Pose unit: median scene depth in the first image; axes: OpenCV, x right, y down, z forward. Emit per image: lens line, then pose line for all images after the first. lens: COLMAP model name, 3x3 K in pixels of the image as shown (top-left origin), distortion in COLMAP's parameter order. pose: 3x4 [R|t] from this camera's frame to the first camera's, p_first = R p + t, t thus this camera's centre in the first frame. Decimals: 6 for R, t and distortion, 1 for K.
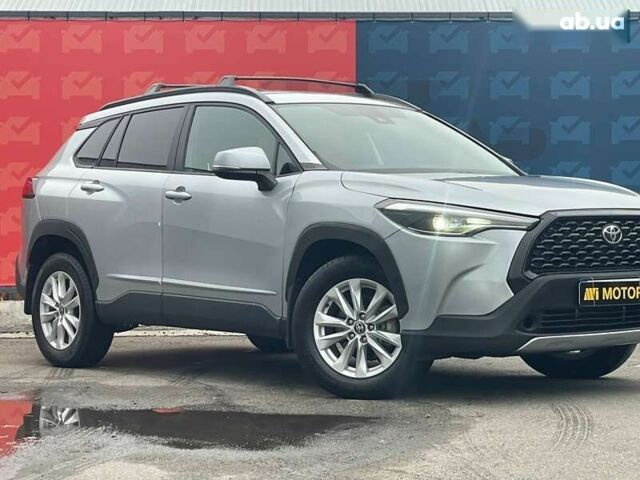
lens RADIAL K [[1497.7, 0, 326.6], [0, 1497.7, 238.8], [0, 0, 1]] dist [0.006390, 0.536041]
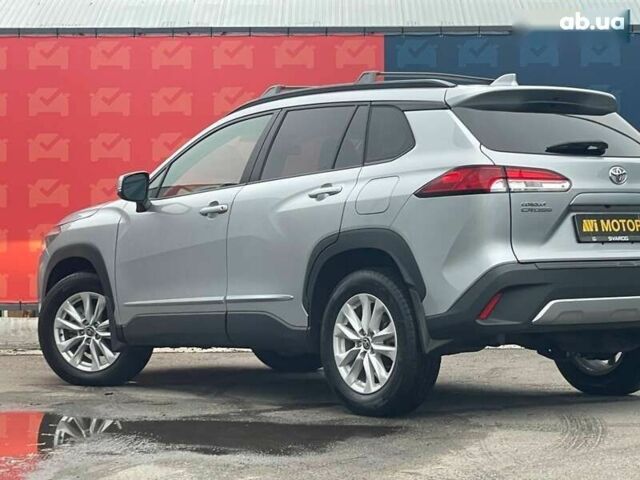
lens RADIAL K [[1741.1, 0, 320.0], [0, 1741.1, 240.0], [0, 0, 1]] dist [0.005002, 0.806016]
pose [[0.999315, -0.003623, -0.036820, 0.023784], [0.003249, 0.999942, -0.010220, 0.002654], [0.036855, 0.010094, 0.999270, -0.194704]]
